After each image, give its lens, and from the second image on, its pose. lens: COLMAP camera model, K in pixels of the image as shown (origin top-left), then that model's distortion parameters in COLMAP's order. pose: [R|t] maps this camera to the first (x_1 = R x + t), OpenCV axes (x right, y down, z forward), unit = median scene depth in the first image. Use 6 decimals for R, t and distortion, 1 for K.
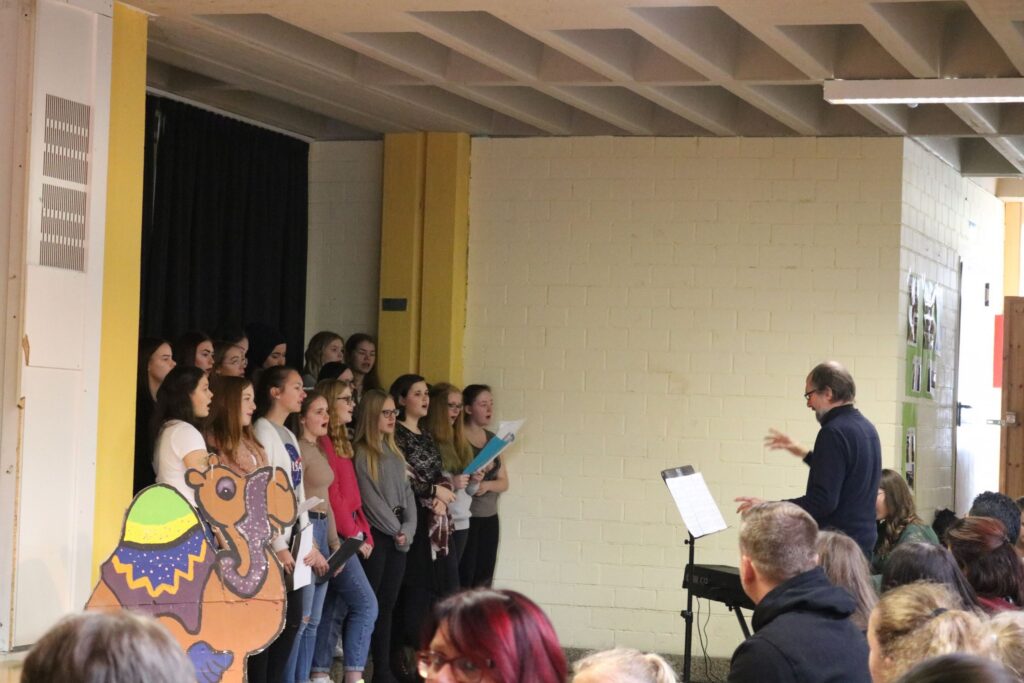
lens RADIAL K [[2229.4, 0, 512.0], [0, 2229.4, 341.5], [0, 0, 1]] dist [0.029872, 0.138653]
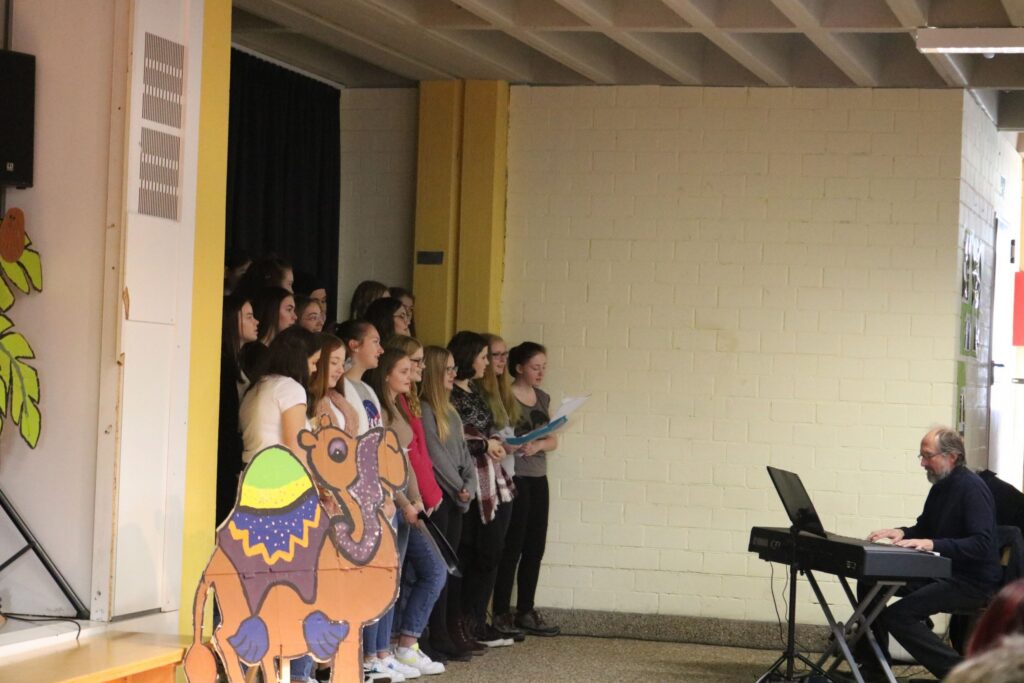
lens RADIAL K [[2229.4, 0, 512.0], [0, 2229.4, 341.5], [0, 0, 1]] dist [0.029872, 0.138653]
pose [[0.998937, 0.004191, 0.045912, -0.093204], [-0.005113, 0.999787, 0.019994, 0.000244], [-0.045818, -0.020208, 0.998745, 0.046687]]
